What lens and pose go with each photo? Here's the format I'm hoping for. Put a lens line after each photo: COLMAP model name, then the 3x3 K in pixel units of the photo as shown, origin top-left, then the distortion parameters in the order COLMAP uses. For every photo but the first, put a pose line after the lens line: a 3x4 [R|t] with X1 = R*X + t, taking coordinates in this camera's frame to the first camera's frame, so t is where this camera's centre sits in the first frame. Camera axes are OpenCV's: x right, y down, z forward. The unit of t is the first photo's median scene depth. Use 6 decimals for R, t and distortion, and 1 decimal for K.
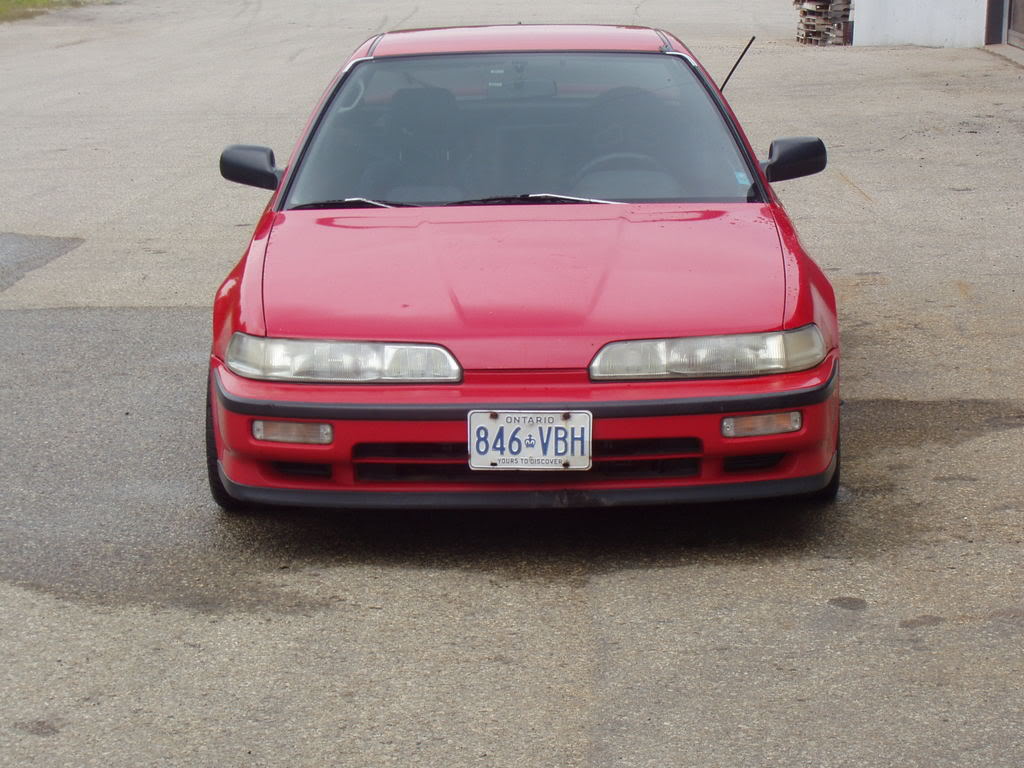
lens RADIAL K [[2636.2, 0, 511.8], [0, 2636.2, 383.6], [0, 0, 1]] dist [-0.054070, 0.000000]
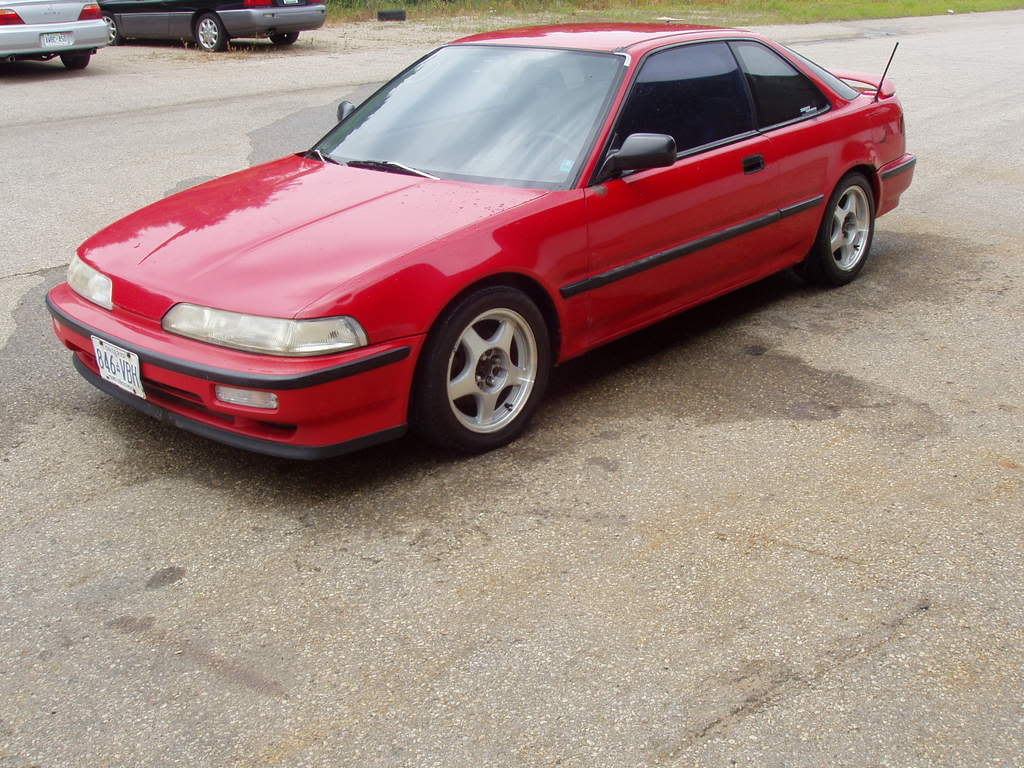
lens RADIAL K [[1129.7, 0, 509.6], [0, 1129.7, 385.3], [0, 0, 1]] dist [-0.105920, 0.000000]
pose [[0.739698, 0.240572, -0.628467, 0.497591], [-0.110010, 0.964581, 0.239752, -0.122621], [0.663885, -0.108207, 0.739964, 0.719140]]
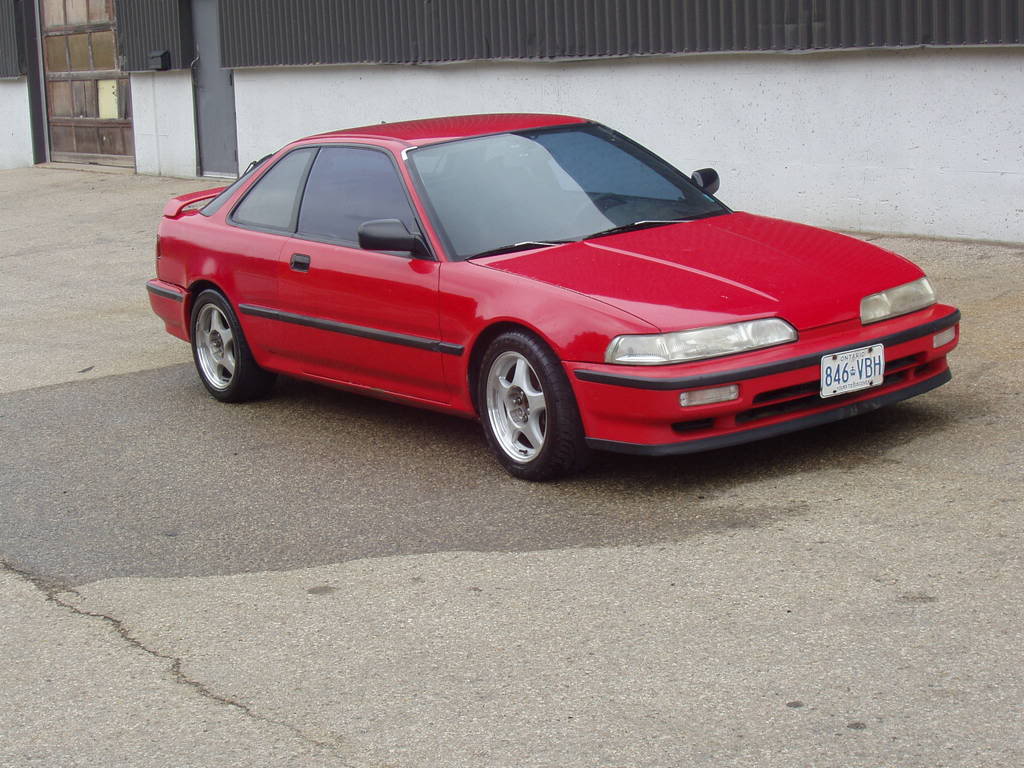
lens RADIAL K [[1913.1, 0, 511.8], [0, 1913.1, 384.0], [0, 0, 1]] dist [0.040699, 0.000000]
pose [[0.809116, -0.169053, 0.562808, -0.735726], [0.179084, 0.983106, 0.037841, -0.044377], [-0.559697, 0.070172, 0.825721, 0.237583]]
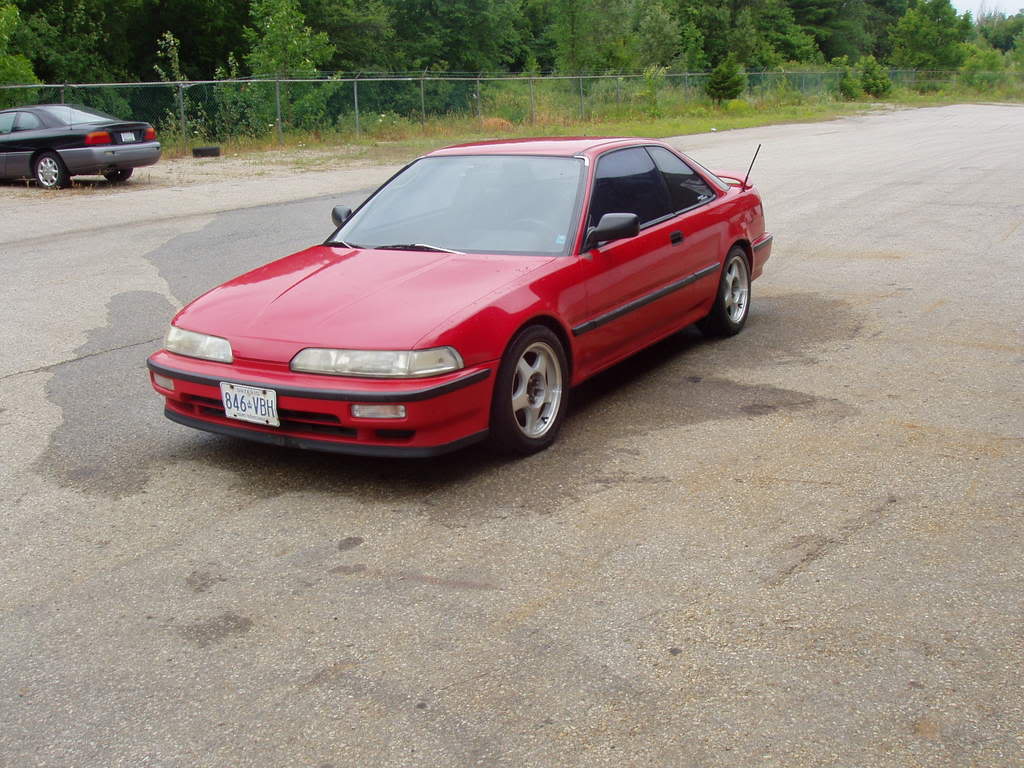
lens RADIAL K [[1129.7, 0, 513.2], [0, 1129.7, 384.1], [0, 0, 1]] dist [-0.105920, 0.000000]
pose [[0.861717, 0.114221, -0.494366, 0.488634], [-0.067777, 0.991513, 0.110946, -0.078657], [0.502842, -0.062098, 0.862145, 0.483524]]
